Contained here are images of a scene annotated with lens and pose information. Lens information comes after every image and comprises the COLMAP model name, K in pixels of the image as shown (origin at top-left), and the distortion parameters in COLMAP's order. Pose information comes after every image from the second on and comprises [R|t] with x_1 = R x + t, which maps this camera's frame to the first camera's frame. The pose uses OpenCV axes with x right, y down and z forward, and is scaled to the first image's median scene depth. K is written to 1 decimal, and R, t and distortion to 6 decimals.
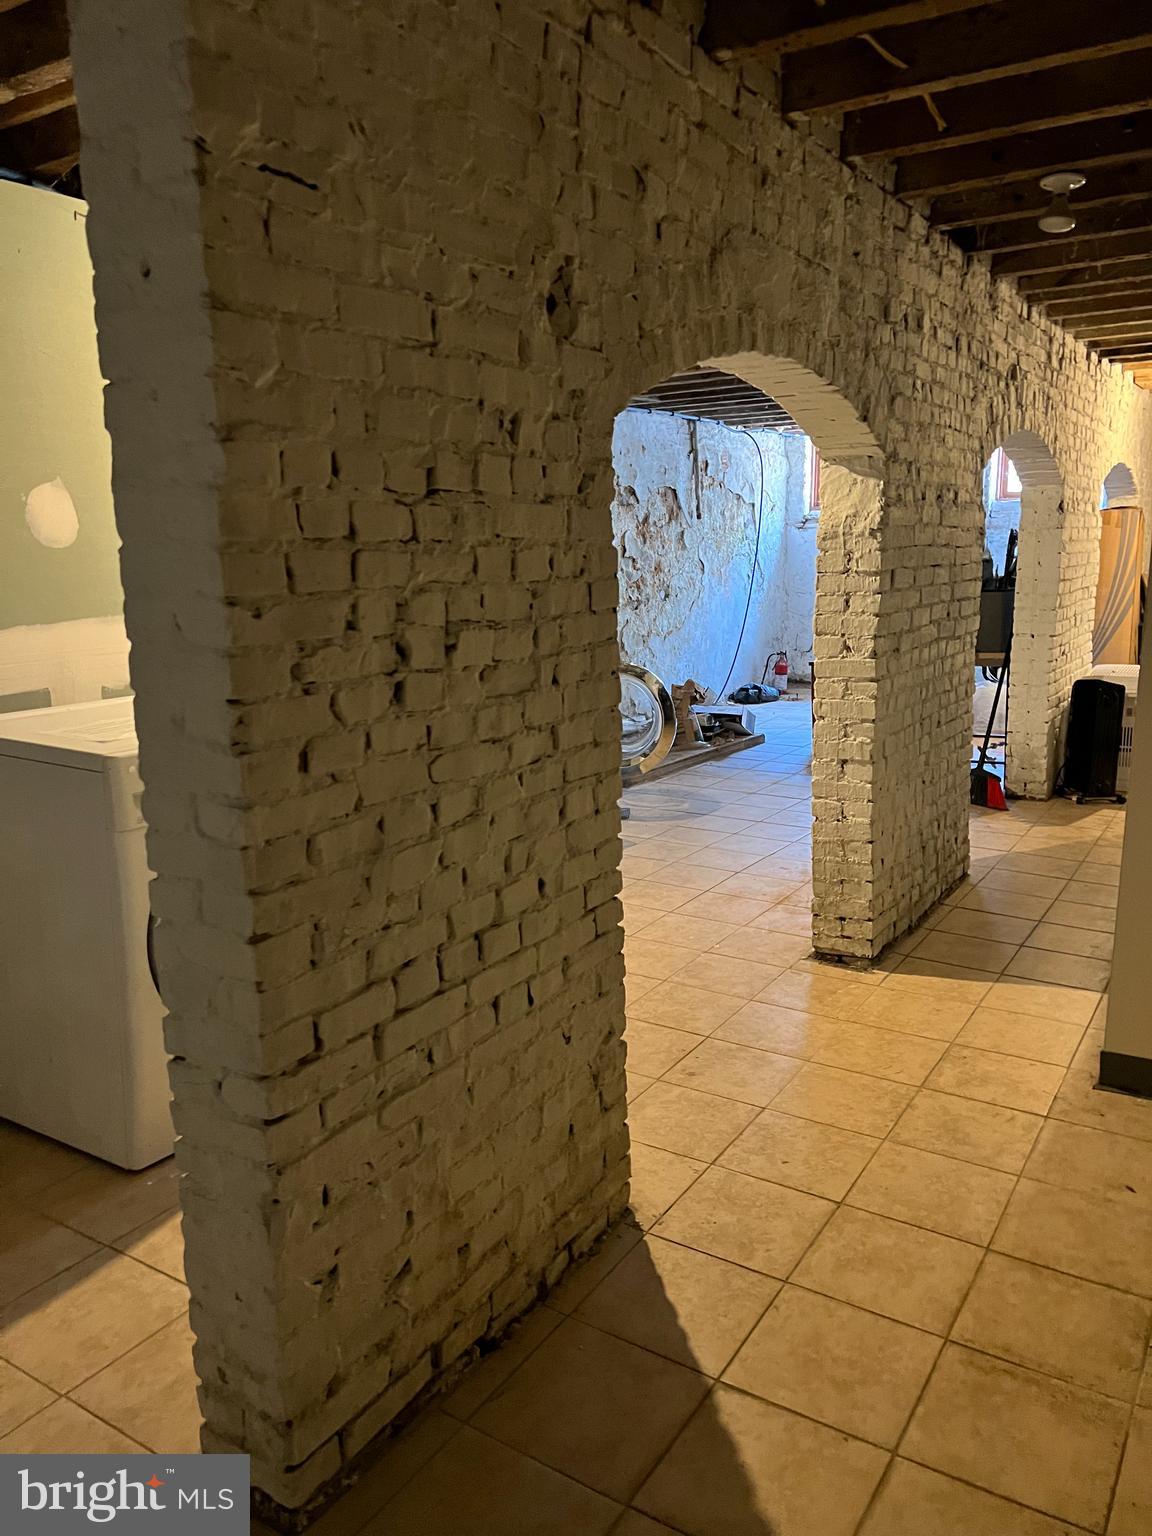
lens RADIAL K [[1148.7, 0, 576.0], [0, 1148.7, 768.0], [0, 0, 1]] dist [0.000030, -0.000031]
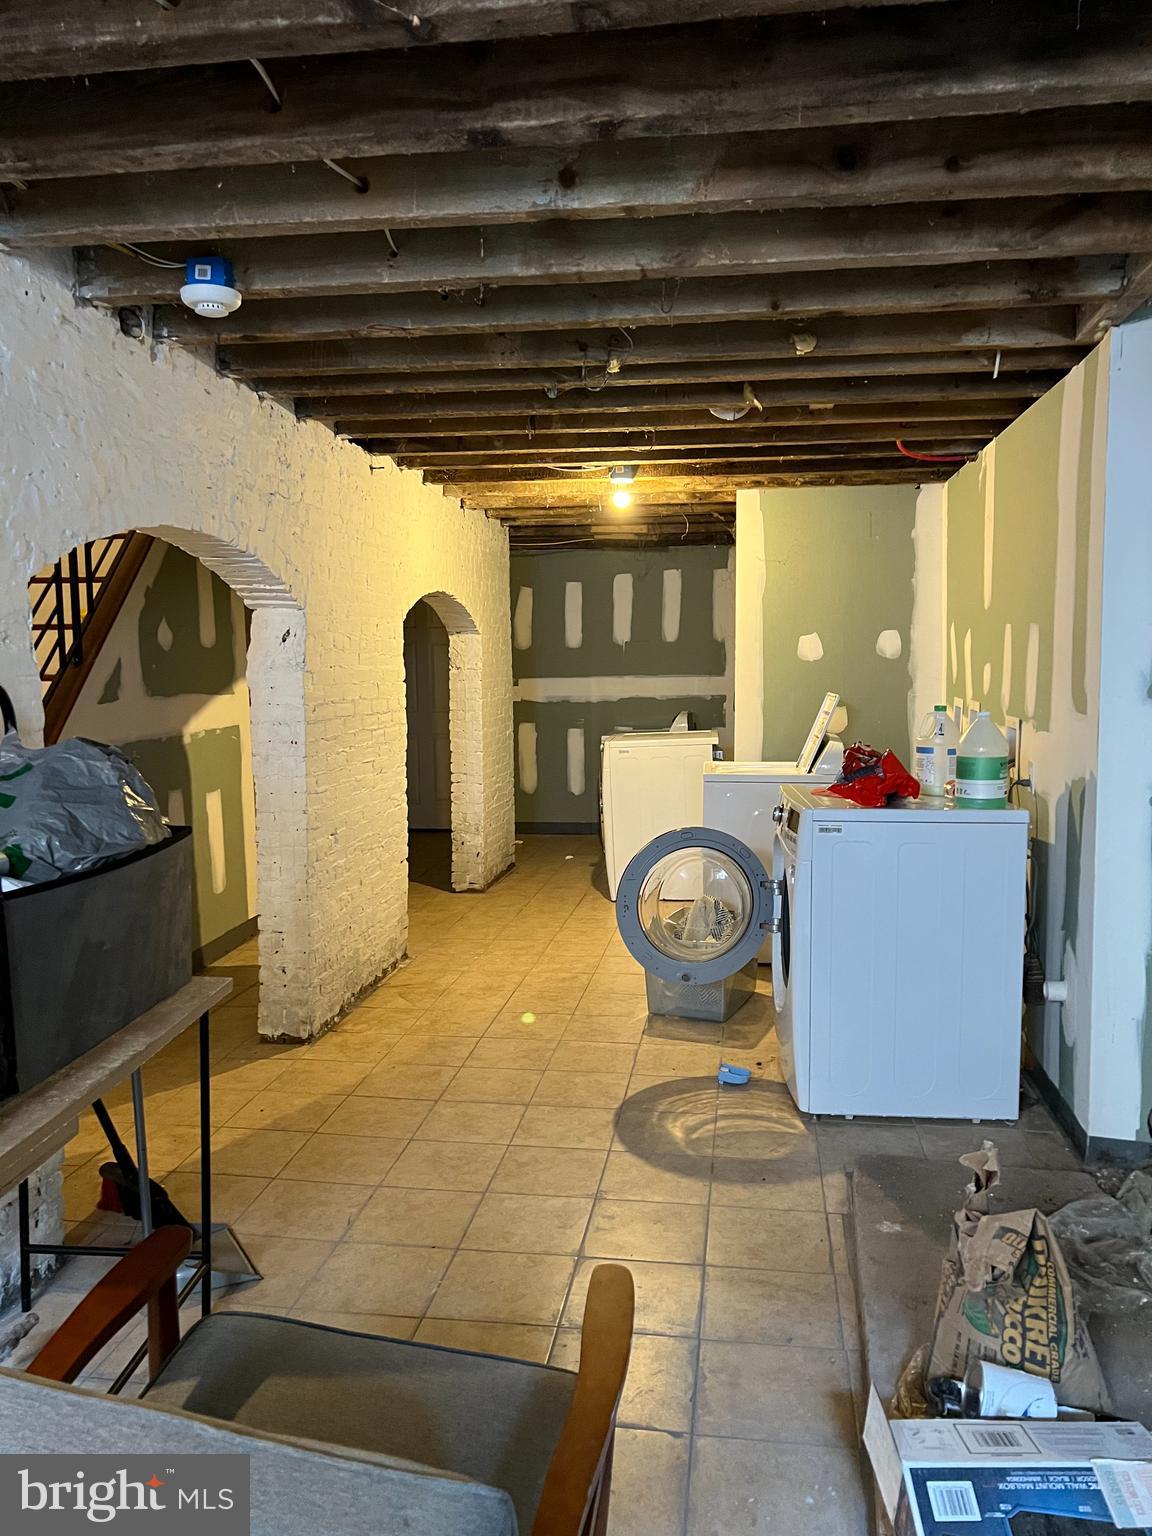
lens RADIAL K [[1148.7, 0, 576.0], [0, 1148.7, 768.0], [0, 0, 1]] dist [0.000030, -0.000031]
pose [[-0.914319, 0.058376, -0.400764, 0.442147], [-0.062024, 0.957700, 0.281005, -0.369116], [0.400216, 0.281785, -0.872023, 1.746529]]
